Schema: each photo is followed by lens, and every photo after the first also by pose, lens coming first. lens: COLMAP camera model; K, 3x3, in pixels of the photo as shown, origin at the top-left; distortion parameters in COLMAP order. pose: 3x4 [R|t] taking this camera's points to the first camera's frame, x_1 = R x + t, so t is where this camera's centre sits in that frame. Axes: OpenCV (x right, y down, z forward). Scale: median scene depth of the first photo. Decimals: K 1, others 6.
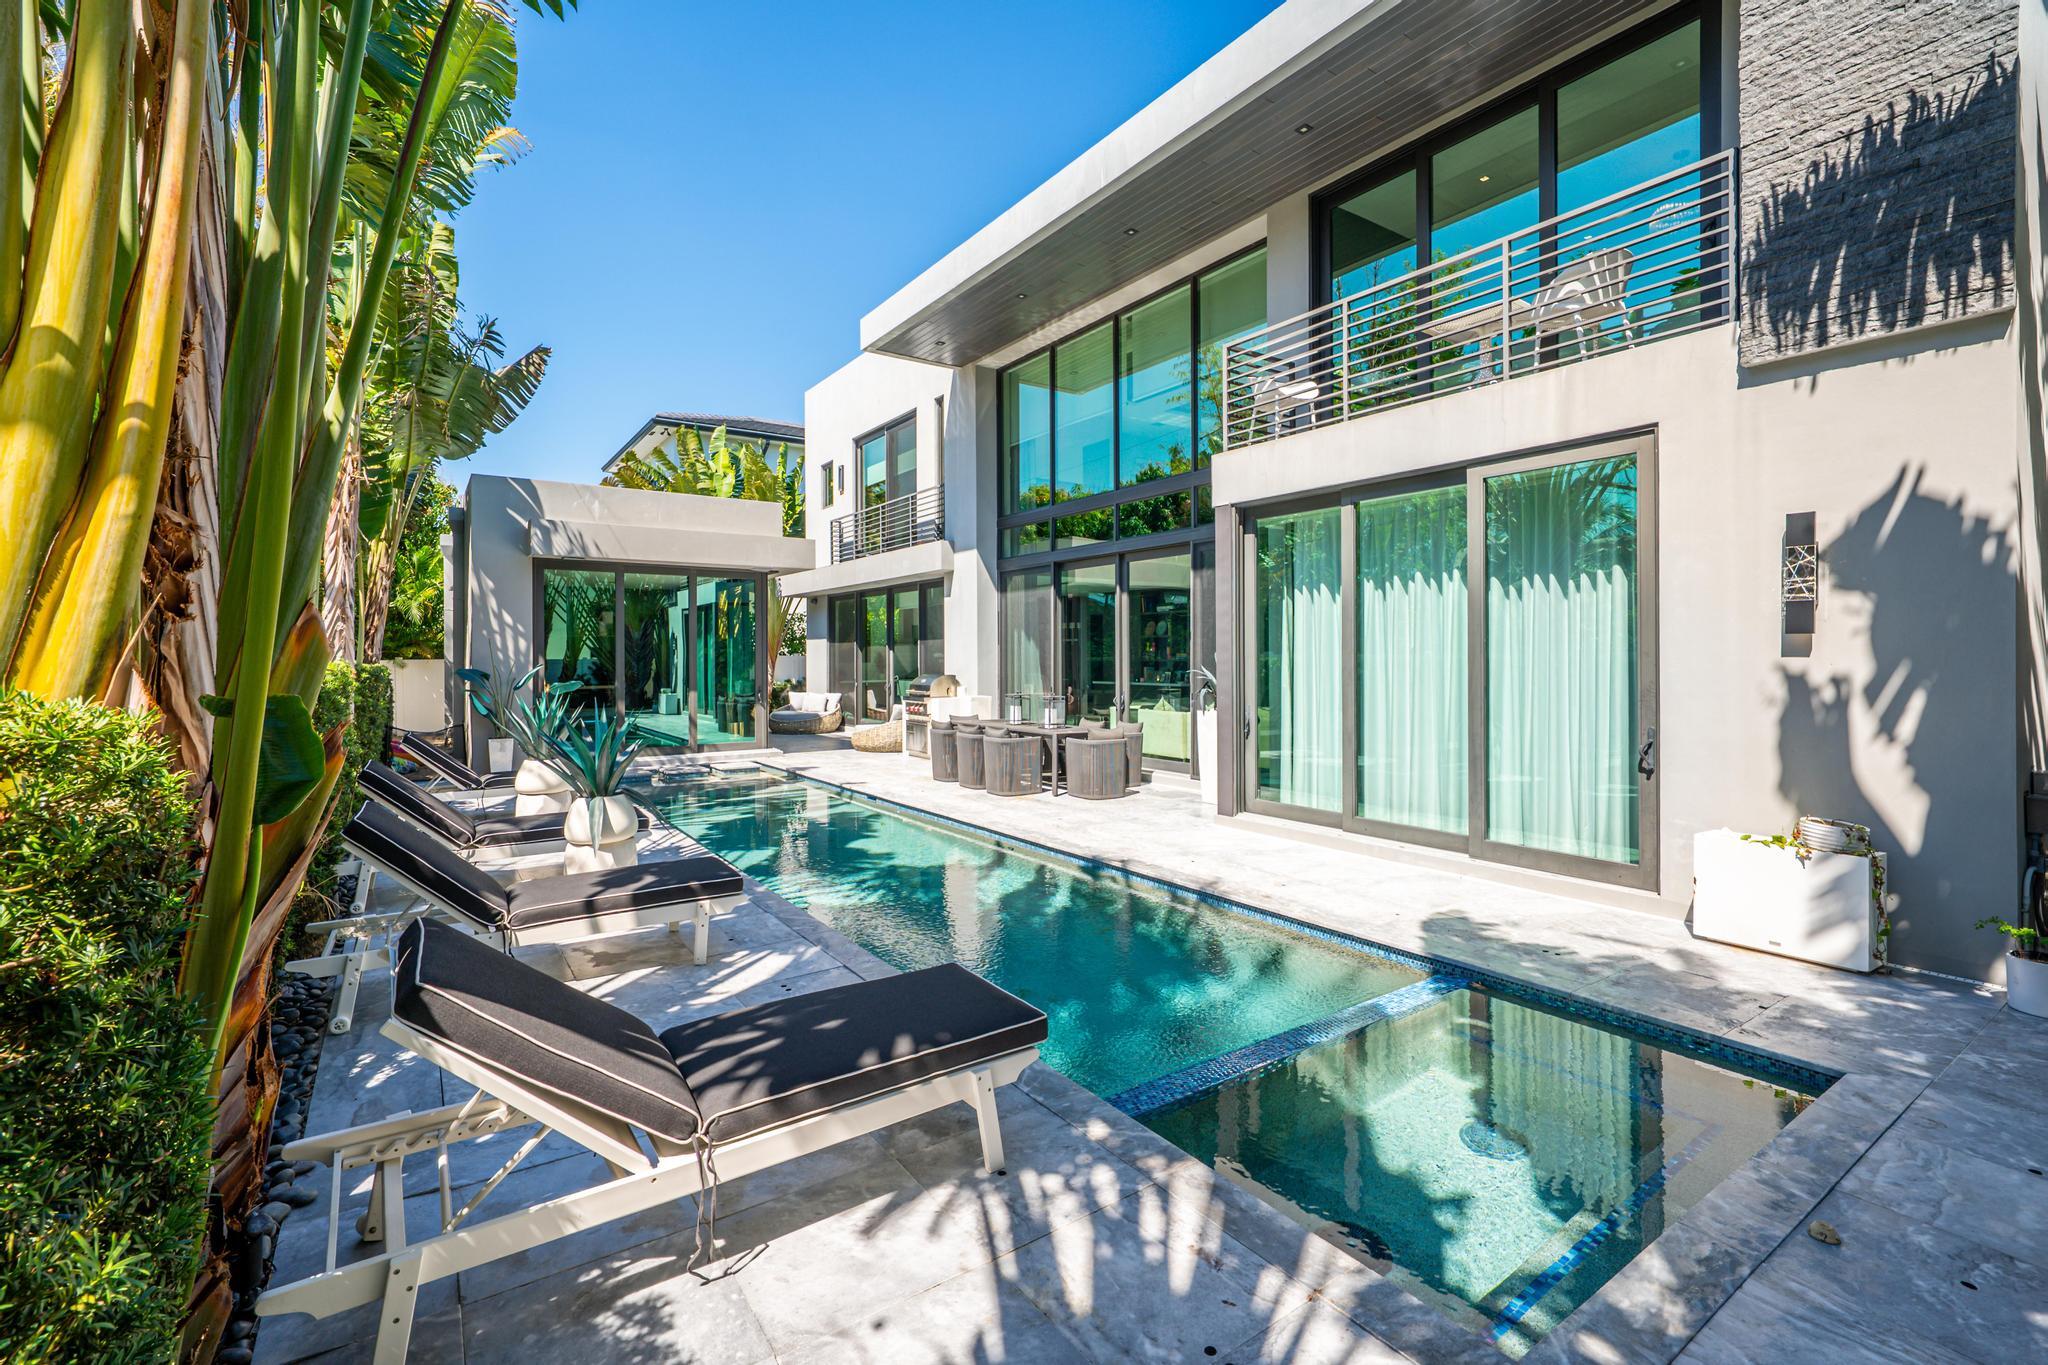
lens RADIAL K [[897.1, 0, 1026.7], [0, 897.1, 653.9], [0, 0, 1]] dist [0.002396, 0.000689]
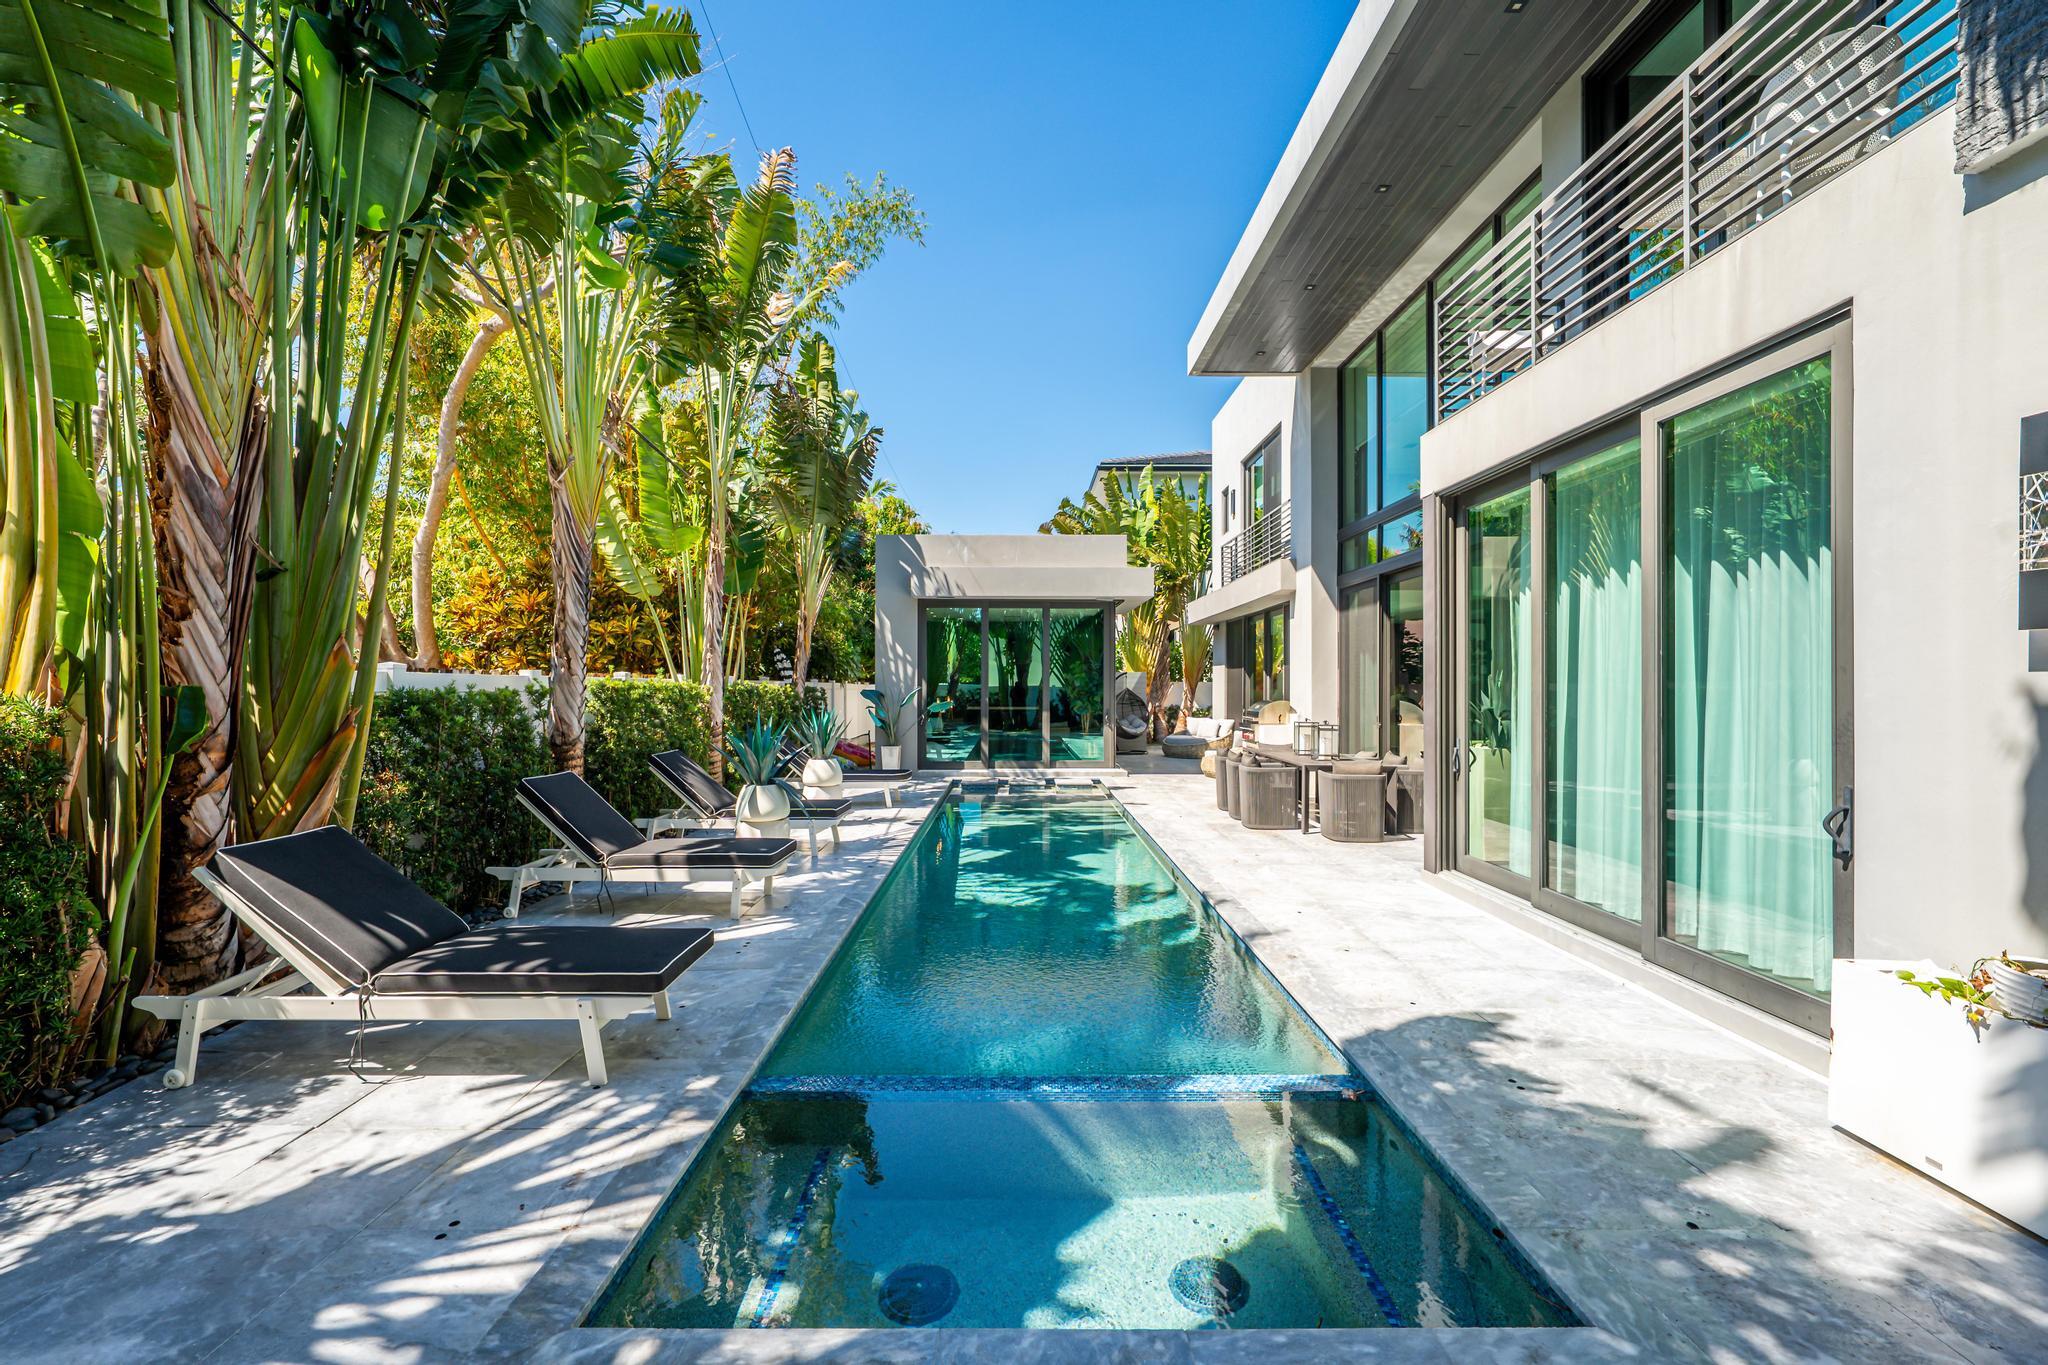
lens RADIAL K [[904.3, 0, 1024.0], [0, 904.3, 682.5], [0, 0, 1]] dist [-0.002423, 0.001031]
pose [[0.822794, 0.002594, -0.568333, 0.669067], [-0.002621, 0.999996, 0.000769, 0.012153], [0.568333, 0.000857, 0.822798, 0.180682]]
